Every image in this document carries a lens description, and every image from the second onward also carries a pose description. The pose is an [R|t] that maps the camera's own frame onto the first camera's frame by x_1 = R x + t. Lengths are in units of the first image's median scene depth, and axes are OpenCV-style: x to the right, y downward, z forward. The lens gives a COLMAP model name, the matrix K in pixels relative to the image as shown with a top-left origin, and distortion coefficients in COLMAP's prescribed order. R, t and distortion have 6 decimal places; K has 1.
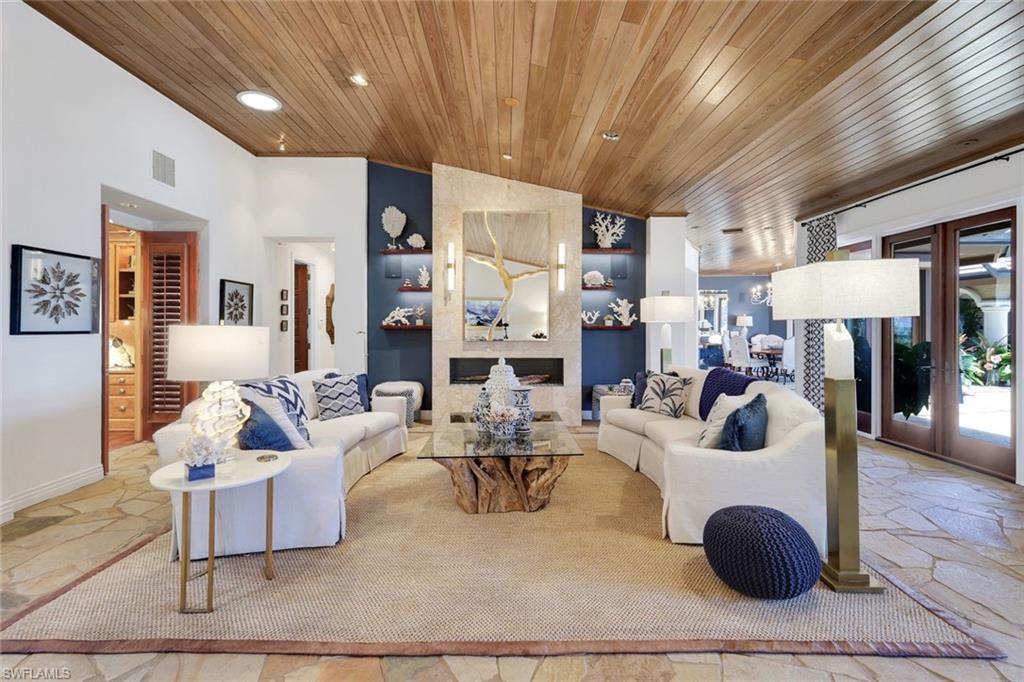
lens RADIAL K [[453.7, 0, 500.7], [0, 453.7, 327.5], [0, 0, 1]] dist [-0.001149, 0.000812]
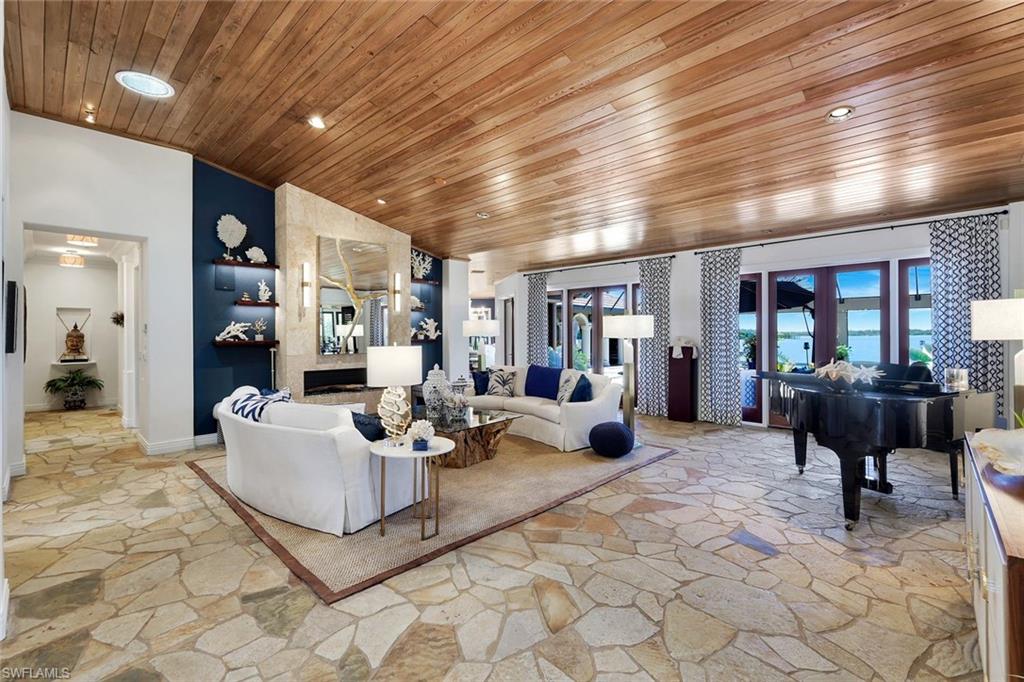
lens RADIAL K [[453.7, 0, 515.4], [0, 453.7, 336.7], [0, 0, 1]] dist [-0.001149, 0.000812]
pose [[0.686257, -0.005333, 0.727340, -0.537925], [0.004836, 0.999984, 0.002770, -0.013853], [-0.727343, 0.001617, 0.686272, -0.081871]]
